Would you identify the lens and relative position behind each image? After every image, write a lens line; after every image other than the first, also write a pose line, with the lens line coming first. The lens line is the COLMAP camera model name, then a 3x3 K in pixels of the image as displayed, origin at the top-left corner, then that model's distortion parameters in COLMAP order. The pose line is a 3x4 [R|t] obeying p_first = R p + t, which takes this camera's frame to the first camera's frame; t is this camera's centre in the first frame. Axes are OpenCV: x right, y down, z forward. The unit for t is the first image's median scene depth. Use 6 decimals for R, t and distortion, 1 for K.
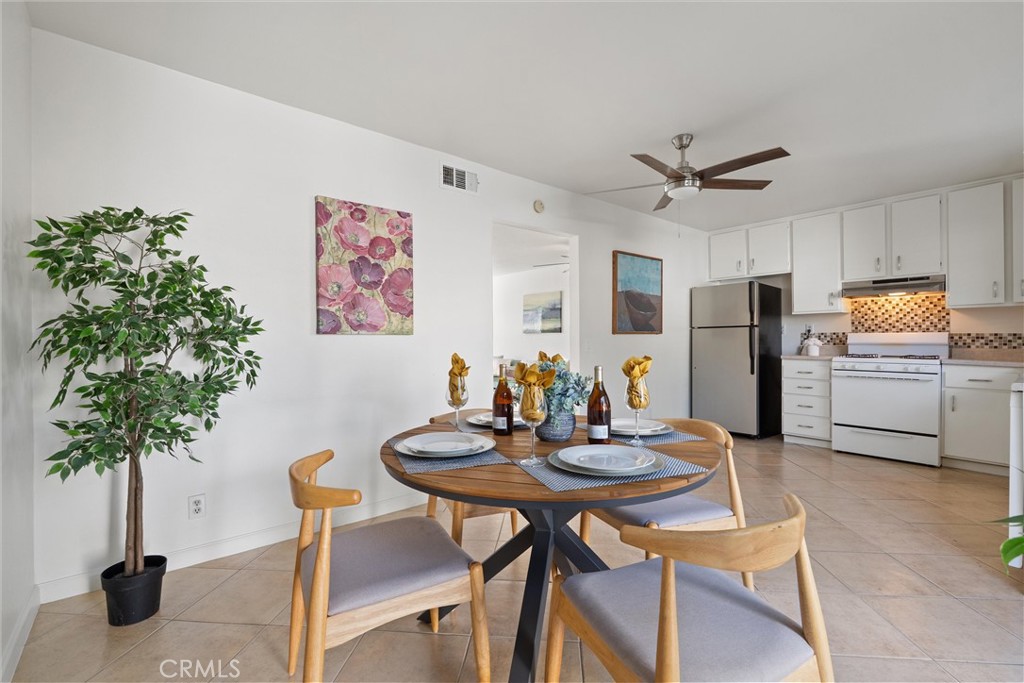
lens RADIAL K [[454.4, 0, 509.6], [0, 454.4, 336.5], [0, 0, 1]] dist [0.001214, 0.000128]
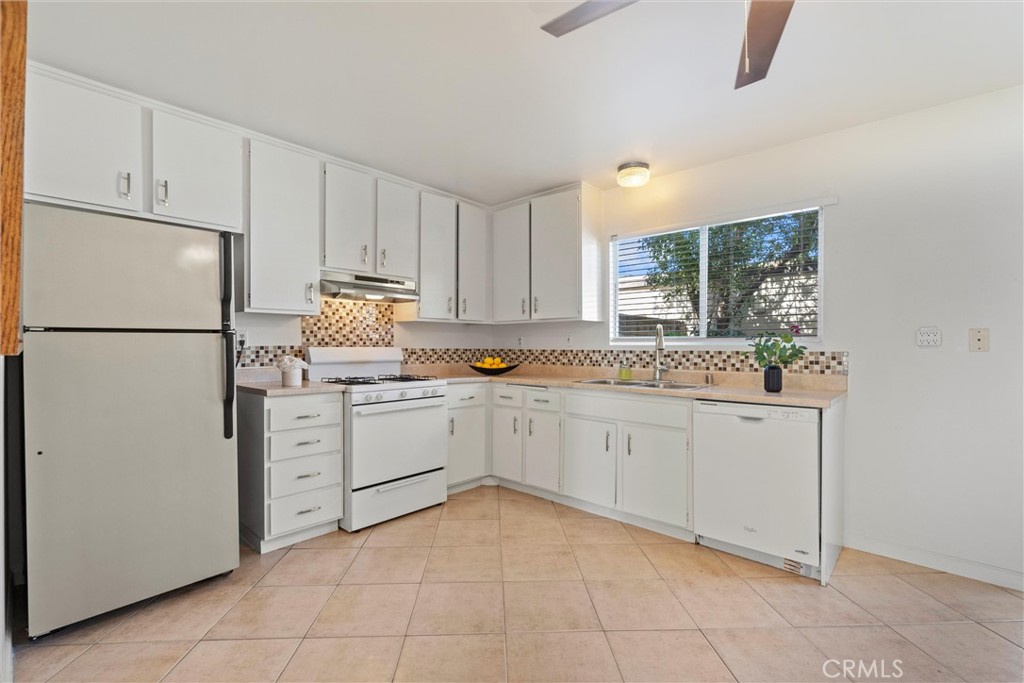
lens RADIAL K [[454.4, 0, 509.9], [0, 454.4, 345.9], [0, 0, 1]] dist [0.001214, 0.000128]
pose [[-0.132394, 0.004815, 0.991185, 0.057554], [-0.002494, 0.999983, -0.005190, -0.007728], [-0.991194, -0.003159, -0.132380, 0.932702]]
